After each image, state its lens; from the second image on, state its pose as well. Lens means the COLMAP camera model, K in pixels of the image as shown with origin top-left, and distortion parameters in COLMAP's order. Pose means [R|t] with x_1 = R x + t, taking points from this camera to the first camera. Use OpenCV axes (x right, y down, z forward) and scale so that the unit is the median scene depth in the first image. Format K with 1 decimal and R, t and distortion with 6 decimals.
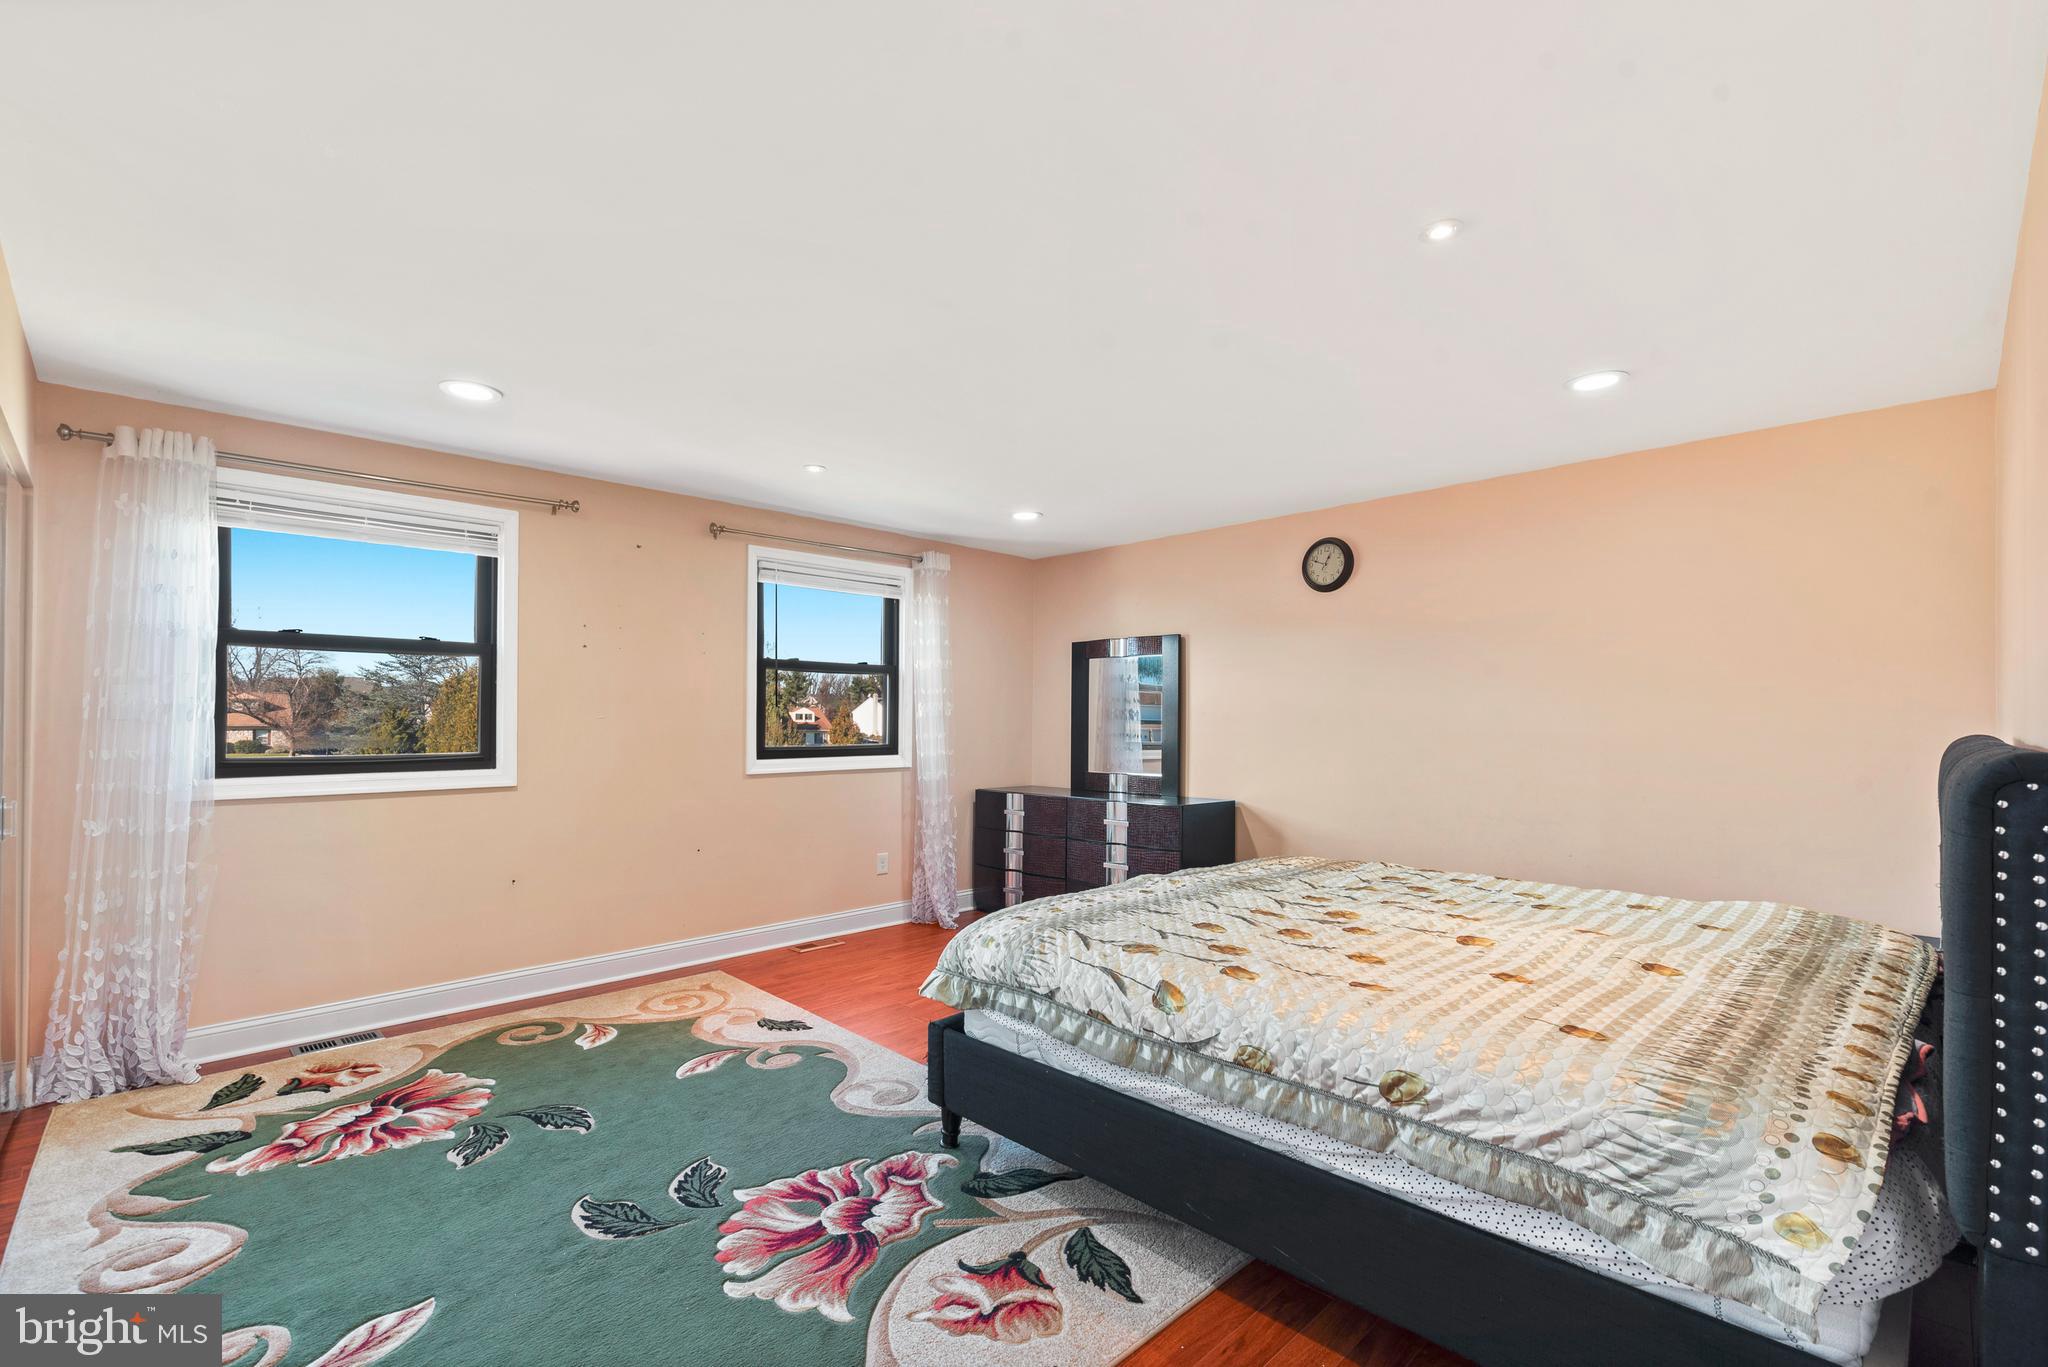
lens RADIAL K [[890.5, 0, 1024.1], [0, 890.5, 700.9], [0, 0, 1]] dist [0.000102, 0.000002]
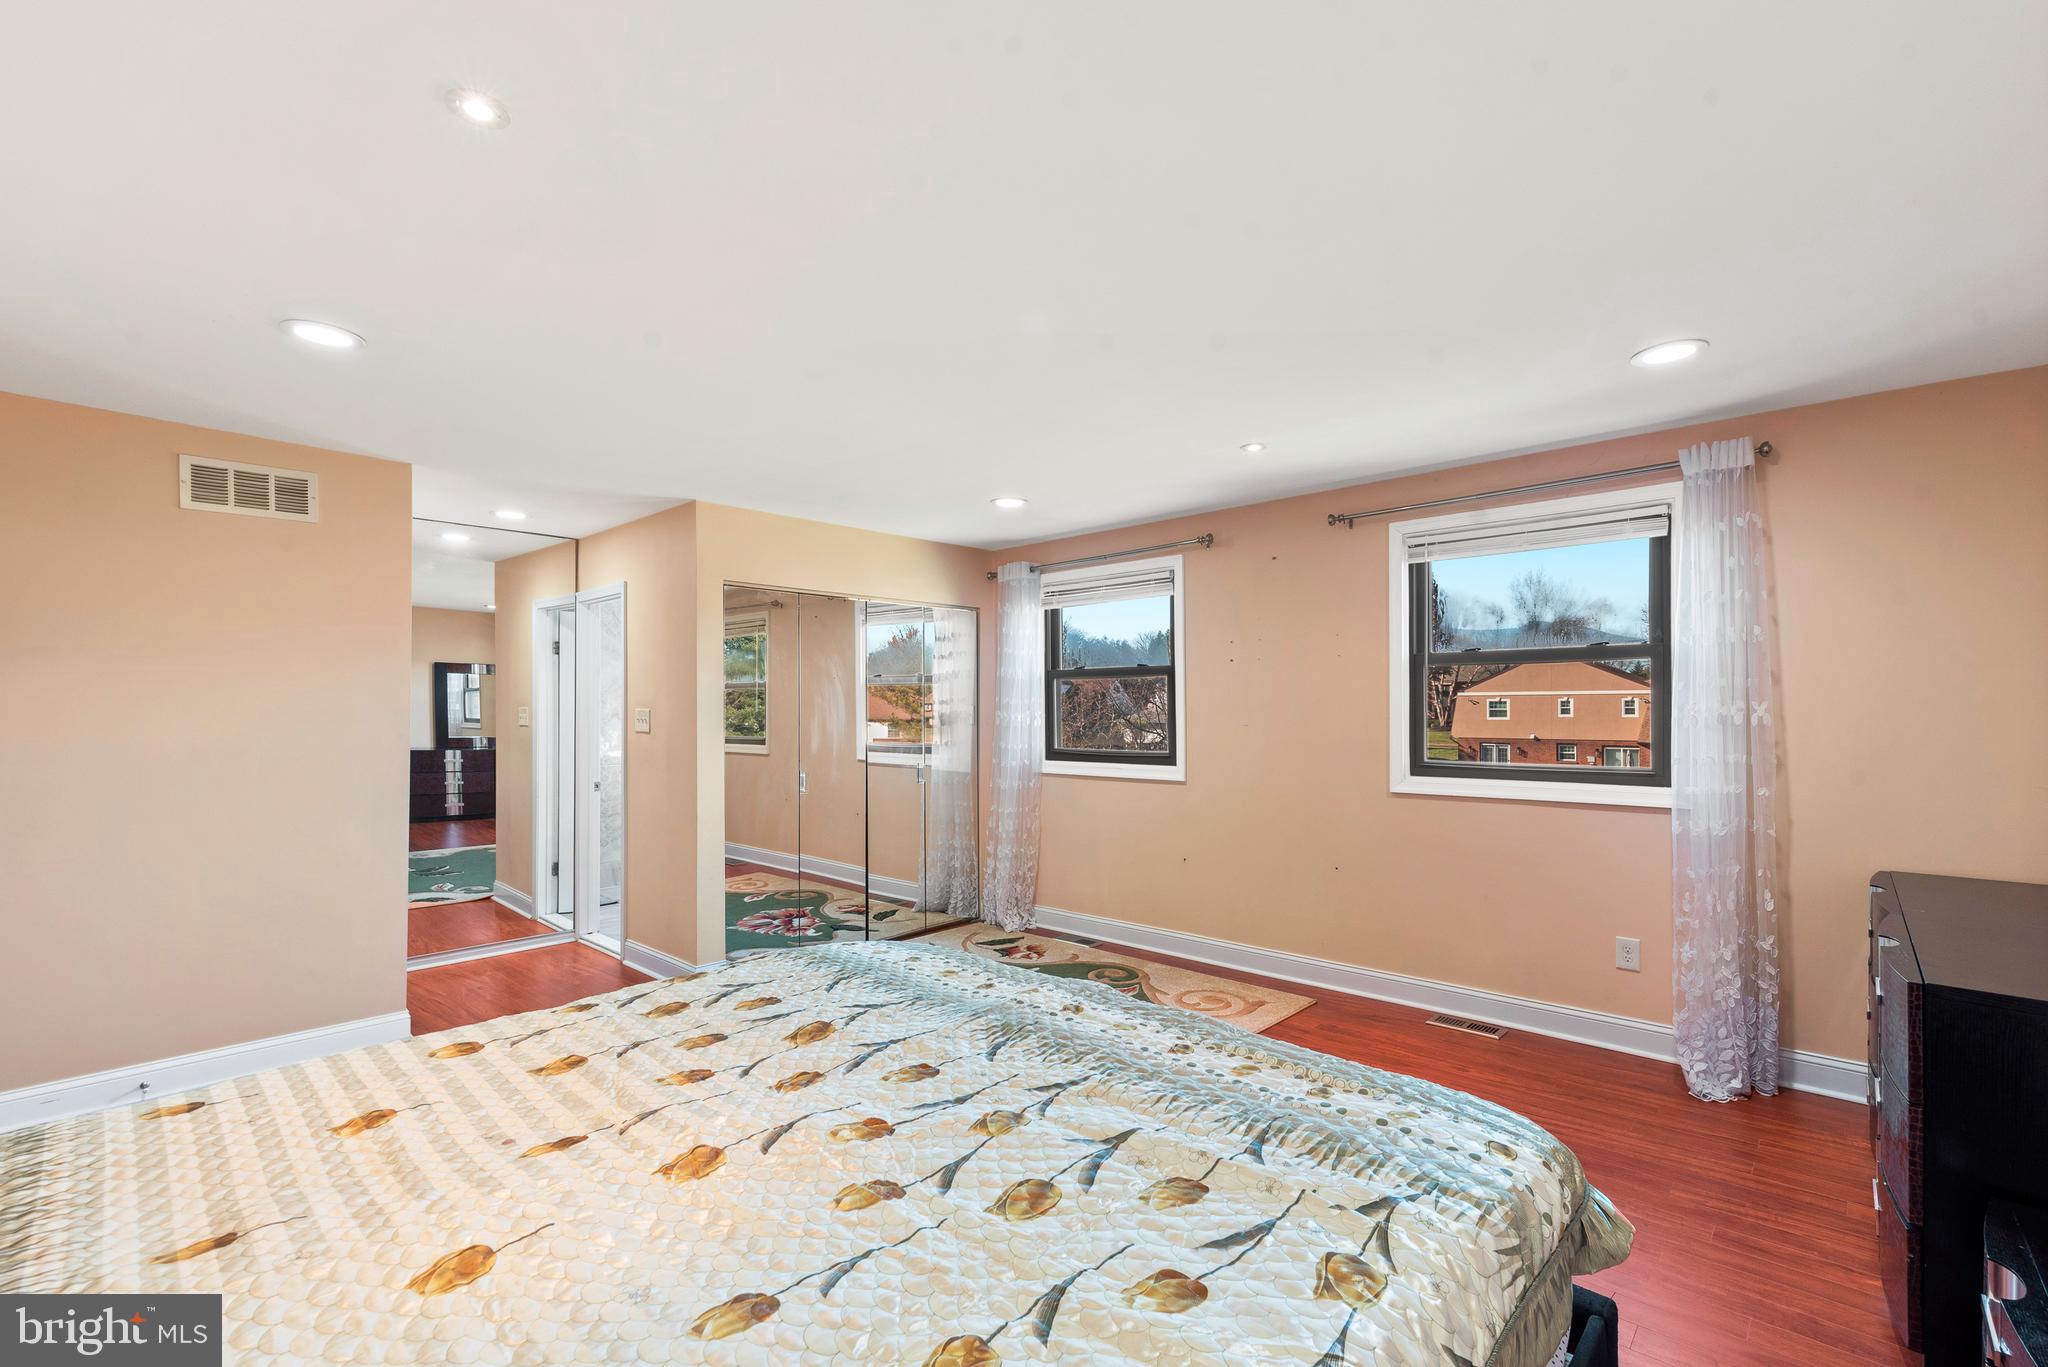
lens RADIAL K [[890.5, 0, 1027.7], [0, 890.5, 696.2], [0, 0, 1]] dist [0.000102, 0.000002]
pose [[0.045447, -0.016184, -0.998836, 0.636305], [0.027619, 0.999507, -0.014938, -0.007886], [0.998585, -0.026908, 0.045872, 0.737494]]
